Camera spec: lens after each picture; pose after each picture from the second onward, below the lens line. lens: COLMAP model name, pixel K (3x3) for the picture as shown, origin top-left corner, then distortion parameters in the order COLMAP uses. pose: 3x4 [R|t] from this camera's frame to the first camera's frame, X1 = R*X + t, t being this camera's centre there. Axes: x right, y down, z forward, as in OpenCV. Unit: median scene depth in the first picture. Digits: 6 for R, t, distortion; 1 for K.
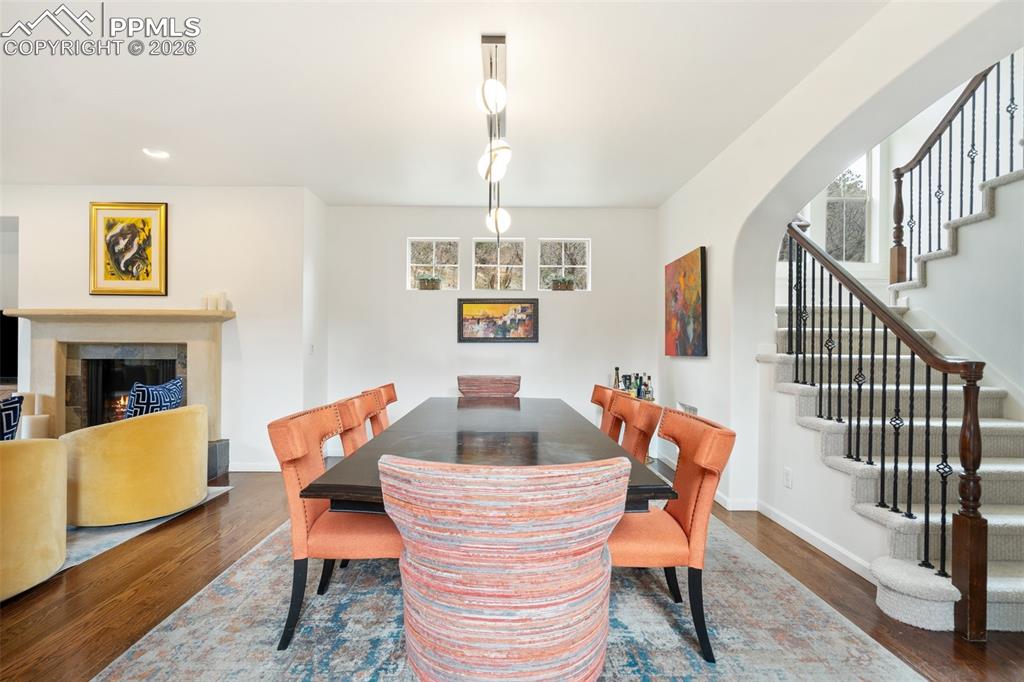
lens RADIAL K [[471.3, 0, 526.7], [0, 471.3, 350.9], [0, 0, 1]] dist [-0.009977, 0.005416]
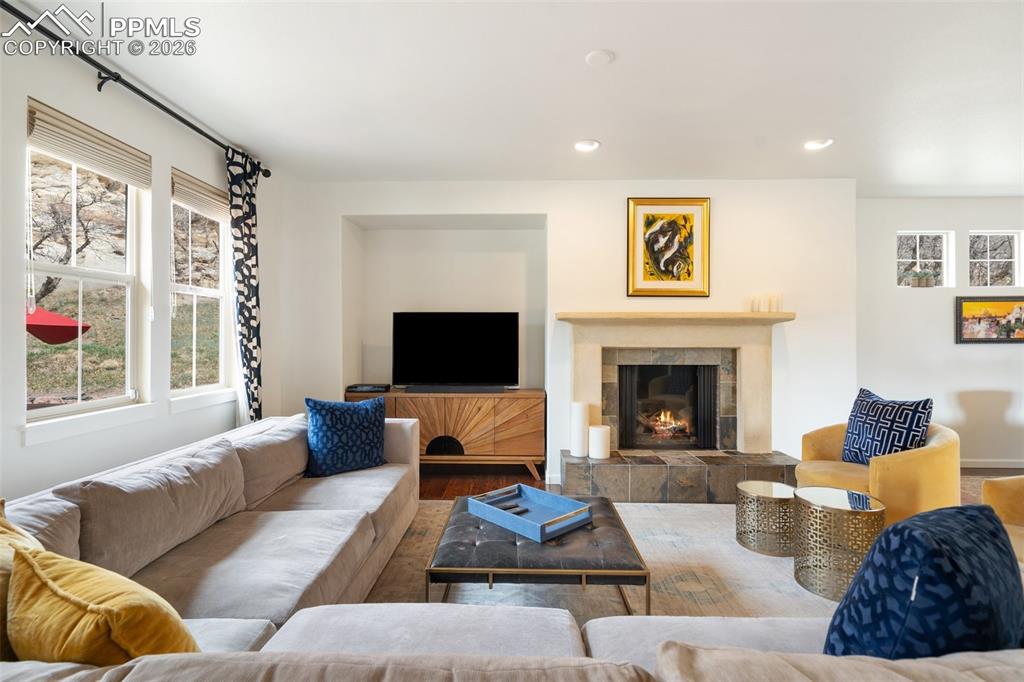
lens RADIAL K [[471.3, 0, 501.7], [0, 471.3, 333.0], [0, 0, 1]] dist [-0.009977, 0.005416]
pose [[0.999269, -0.005061, -0.037897, -1.146061], [0.004498, 0.999878, -0.014937, -0.033383], [0.037968, 0.014756, 0.999170, 0.050582]]
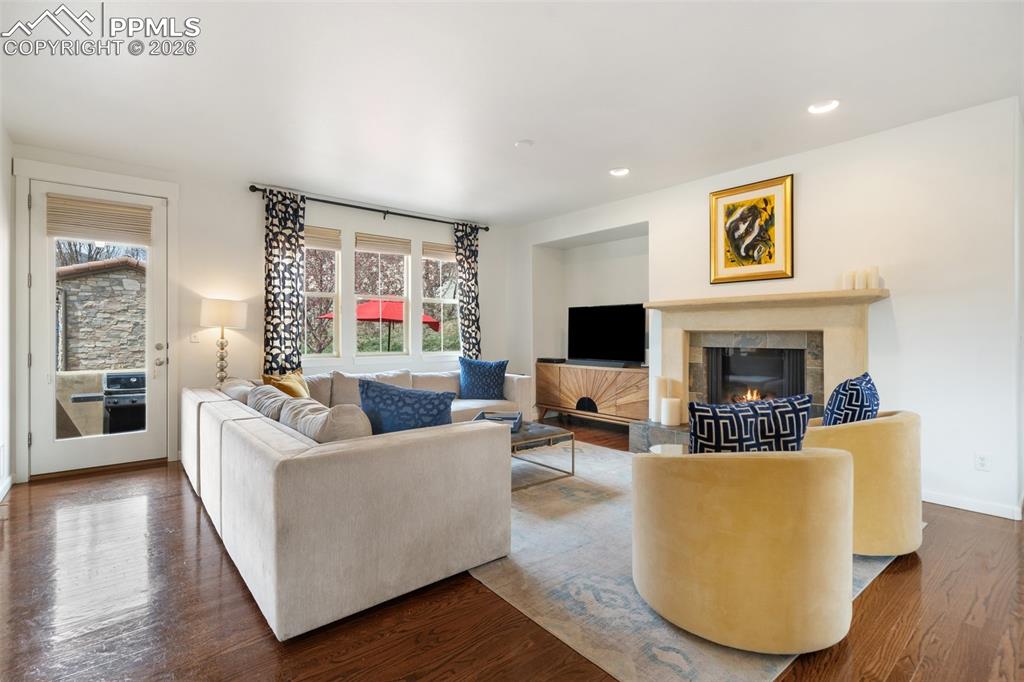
lens RADIAL K [[471.3, 0, 507.4], [0, 471.3, 330.1], [0, 0, 1]] dist [-0.009977, 0.005416]
pose [[0.636162, -0.011117, -0.771476, -0.424123], [0.001311, 0.999910, -0.013327, -0.006167], [0.771555, 0.007466, 0.636119, 0.010858]]
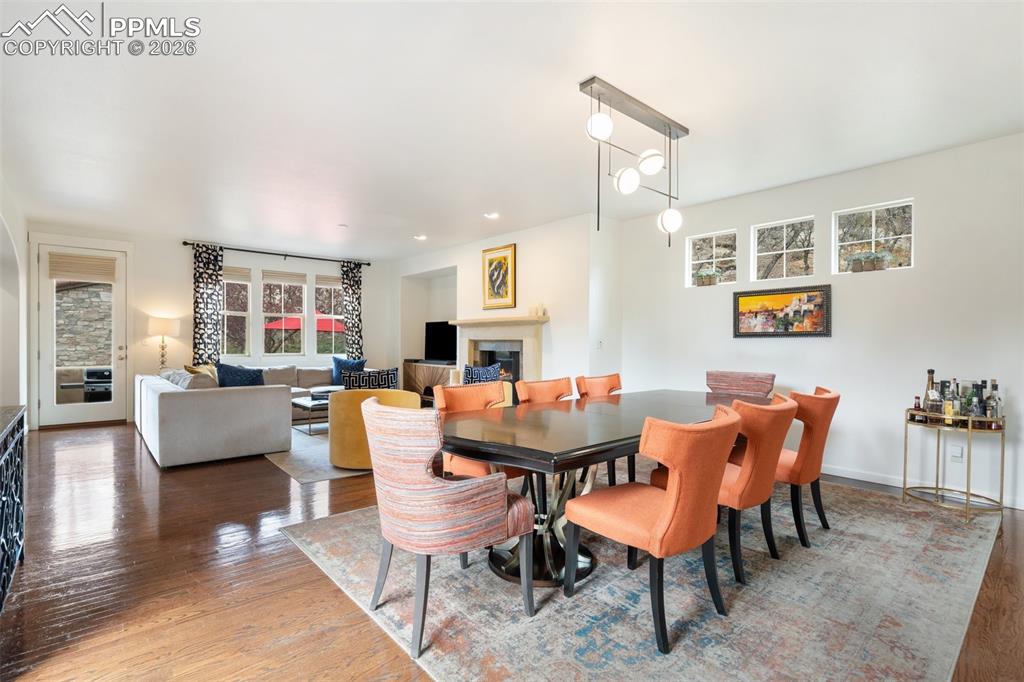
lens RADIAL K [[471.3, 0, 502.5], [0, 471.3, 343.0], [0, 0, 1]] dist [-0.009977, 0.005416]
pose [[0.651258, 0.000391, -0.758857, 0.313923], [-0.004642, 0.999983, -0.003469, -0.001914], [0.758842, 0.005782, 0.651249, 0.021434]]
